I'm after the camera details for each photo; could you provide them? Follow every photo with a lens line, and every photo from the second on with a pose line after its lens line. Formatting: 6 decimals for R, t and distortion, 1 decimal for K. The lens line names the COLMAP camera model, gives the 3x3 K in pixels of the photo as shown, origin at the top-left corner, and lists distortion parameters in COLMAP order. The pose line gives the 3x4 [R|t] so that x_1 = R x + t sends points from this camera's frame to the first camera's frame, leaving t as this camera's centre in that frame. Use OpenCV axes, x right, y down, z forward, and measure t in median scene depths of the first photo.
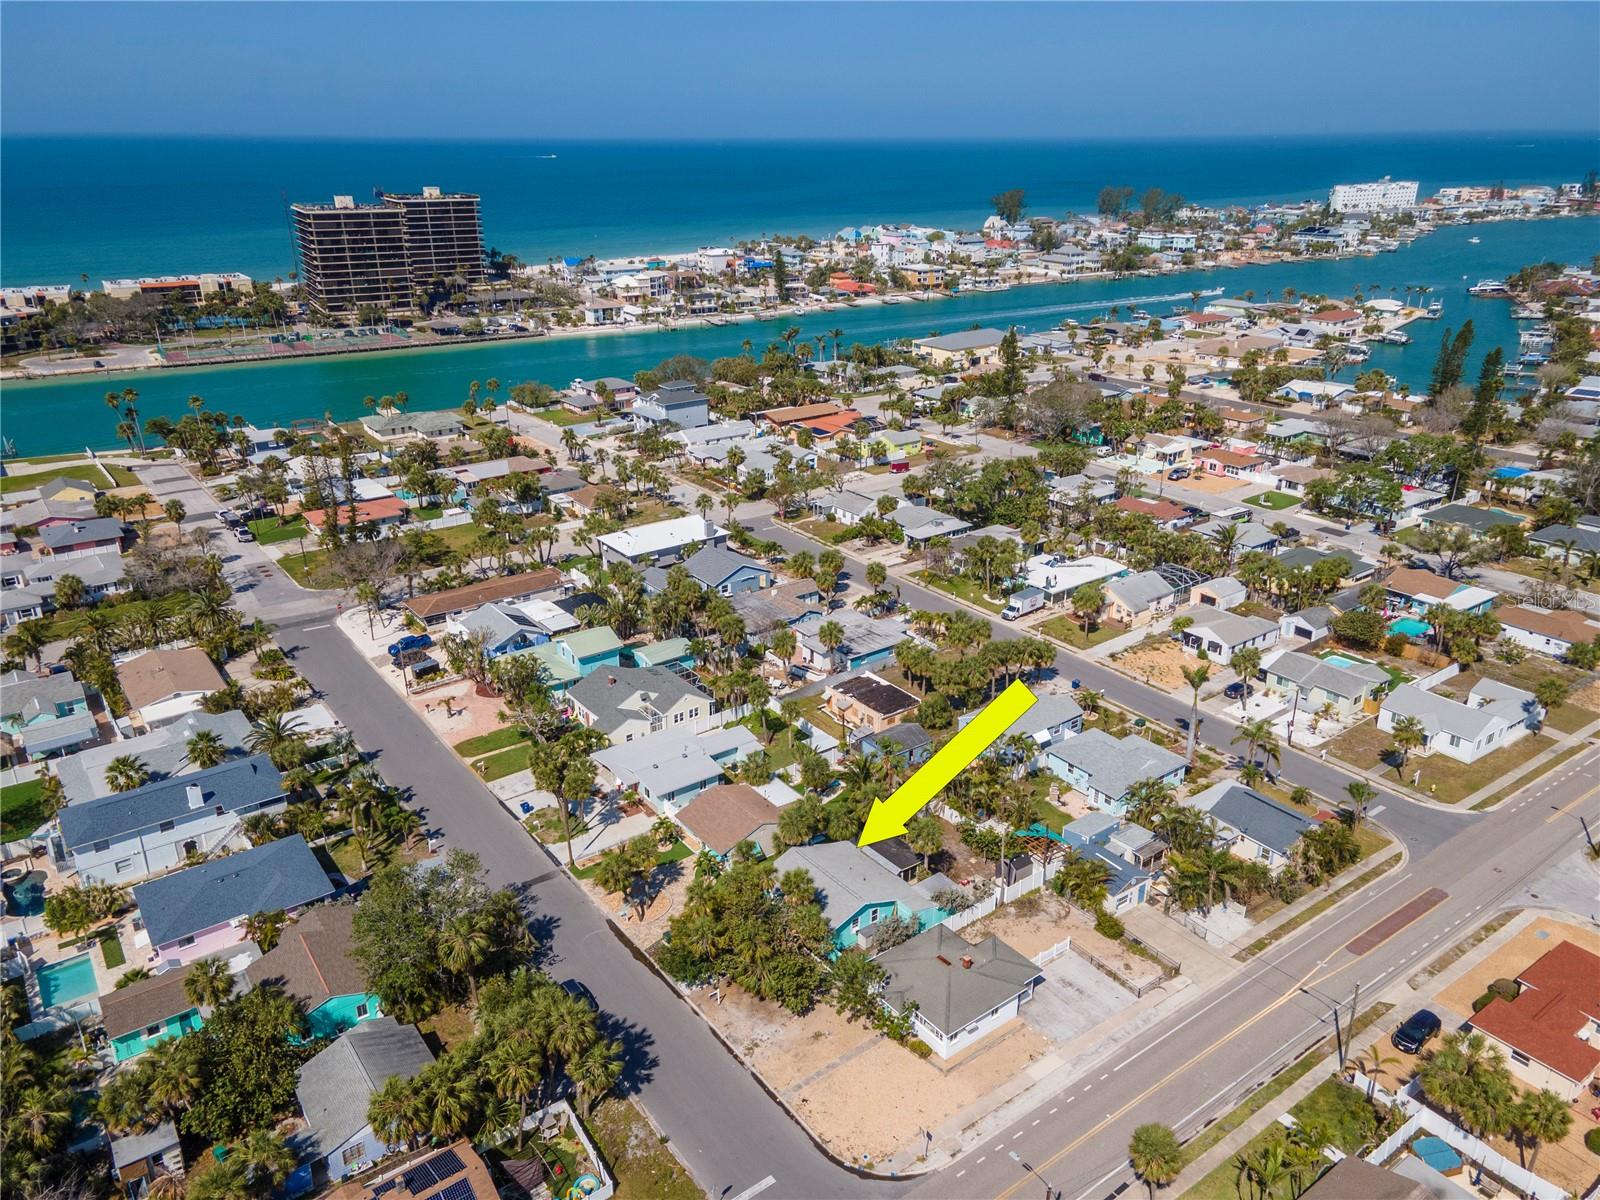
lens RADIAL K [[1159.5, 0, 806.6], [0, 1159.5, 594.3], [0, 0, 1]] dist [0.018097, 0.061839]
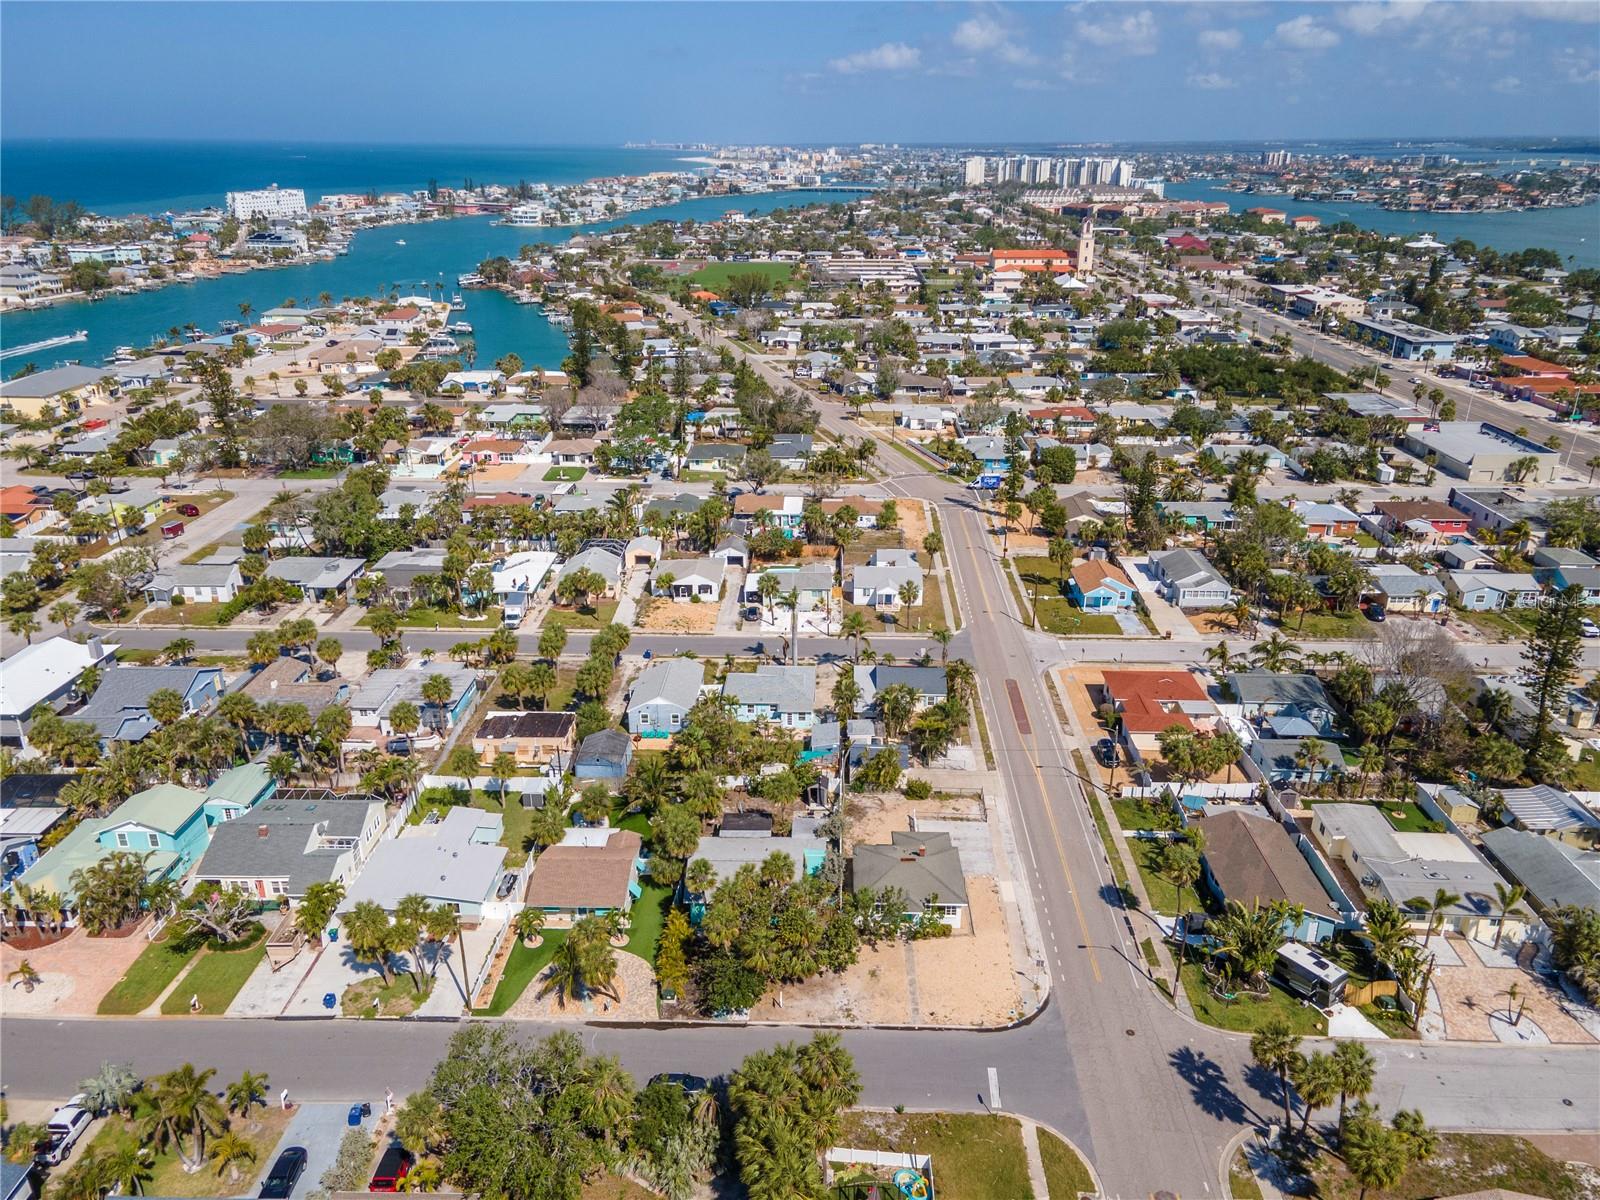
lens RADIAL K [[1159.5, 0, 806.6], [0, 1159.5, 594.3], [0, 0, 1]] dist [0.018097, 0.061839]
pose [[0.619136, -0.283202, 0.732439, -0.481490], [0.287425, 0.949710, 0.124248, -0.070773], [-0.730792, 0.133595, 0.669399, 0.186487]]
